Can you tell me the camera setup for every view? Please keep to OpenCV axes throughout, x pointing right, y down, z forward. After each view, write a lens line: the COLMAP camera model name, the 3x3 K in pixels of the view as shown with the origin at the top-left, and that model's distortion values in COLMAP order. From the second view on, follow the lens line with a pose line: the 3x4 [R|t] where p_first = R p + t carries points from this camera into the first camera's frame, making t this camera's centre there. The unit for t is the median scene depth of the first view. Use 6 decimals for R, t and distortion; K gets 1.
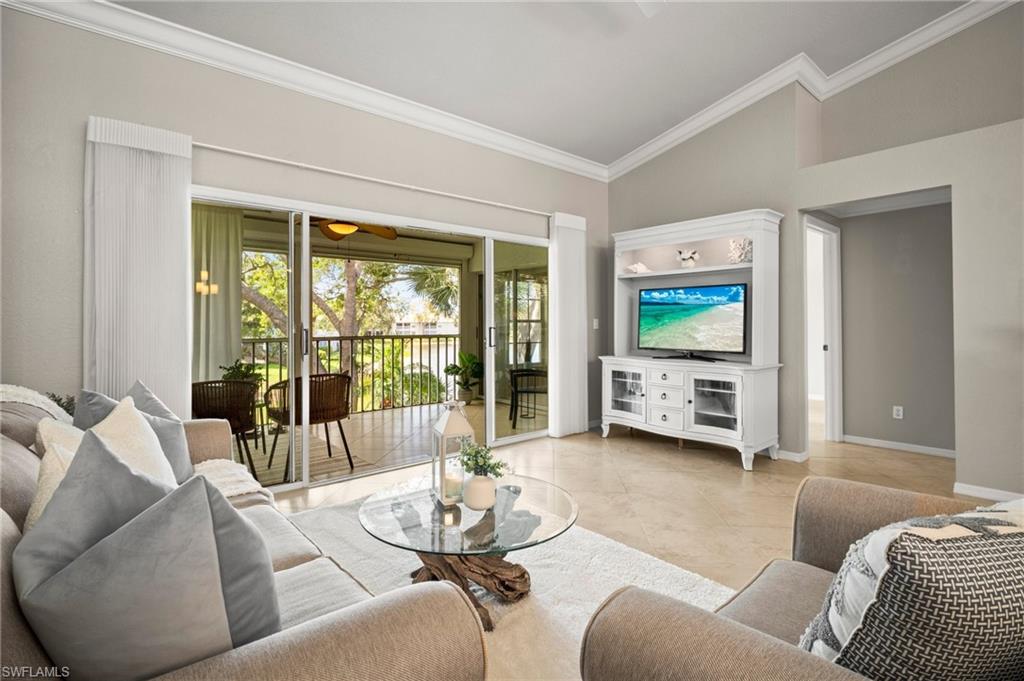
lens RADIAL K [[494.0, 0, 509.2], [0, 494.0, 329.9], [0, 0, 1]] dist [0.000400, -0.000100]
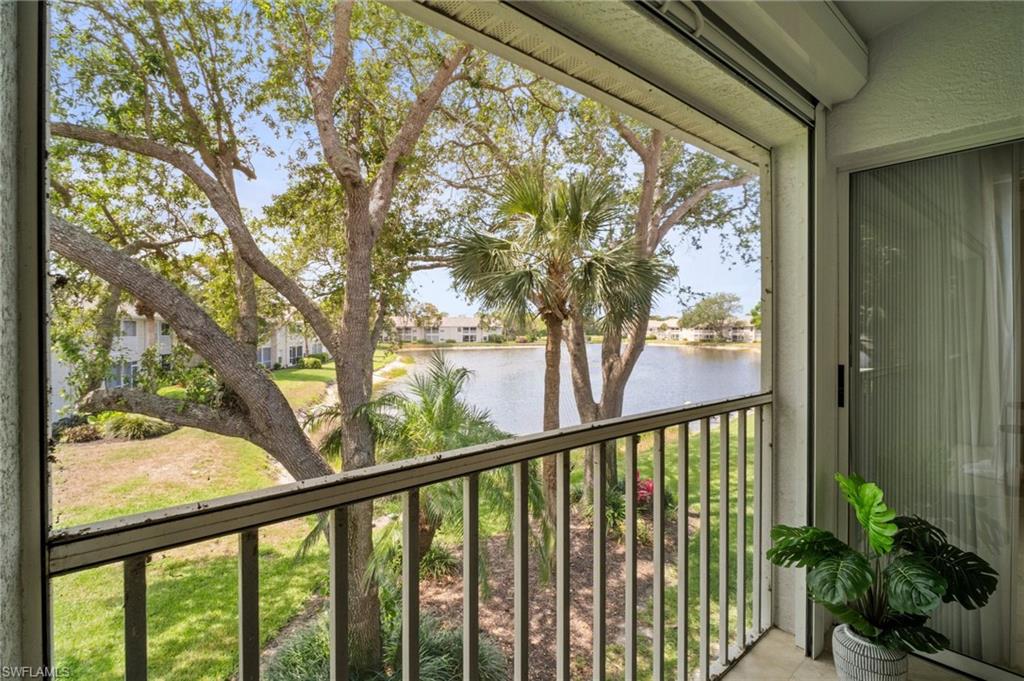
lens RADIAL K [[490.4, 0, 512.0], [0, 490.4, 340.5], [0, 0, 1]] dist [-0.000186, -0.000206]
pose [[0.999911, -0.000009, 0.013371, -0.701915], [-0.000178, 0.999903, 0.013931, -0.063853], [-0.013370, -0.013933, 0.999814, 2.056284]]
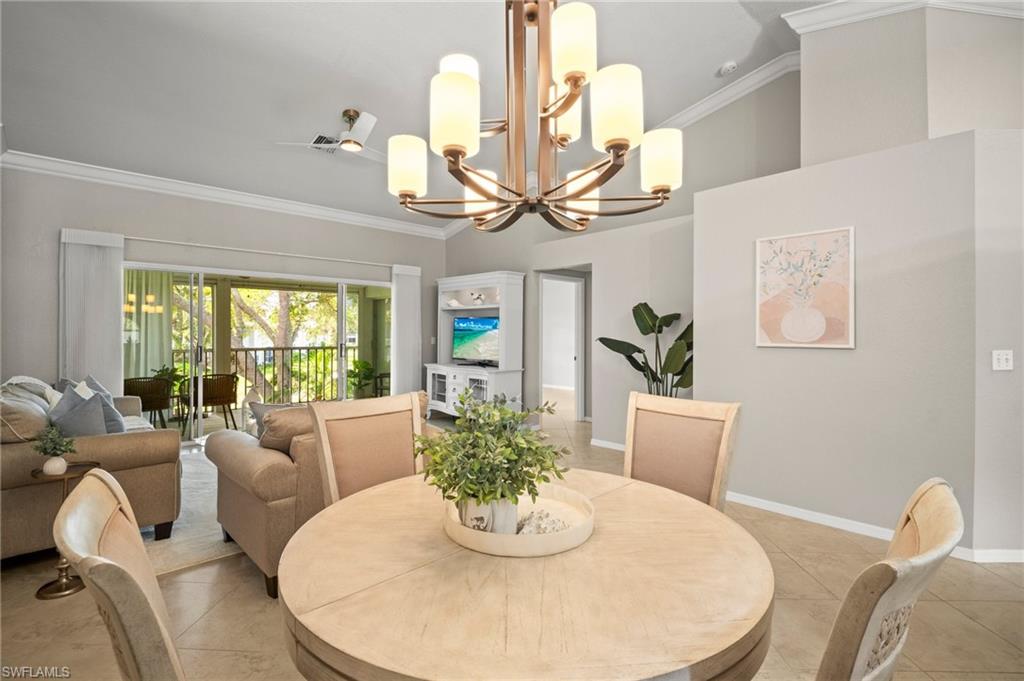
lens RADIAL K [[490.4, 0, 512.0], [0, 490.4, 340.5], [0, 0, 1]] dist [-0.000186, -0.000206]
pose [[0.998621, 0.006128, 0.052131, 0.366794], [-0.006399, 0.999967, 0.005026, -0.024184], [-0.052099, -0.005353, 0.998628, -0.459243]]
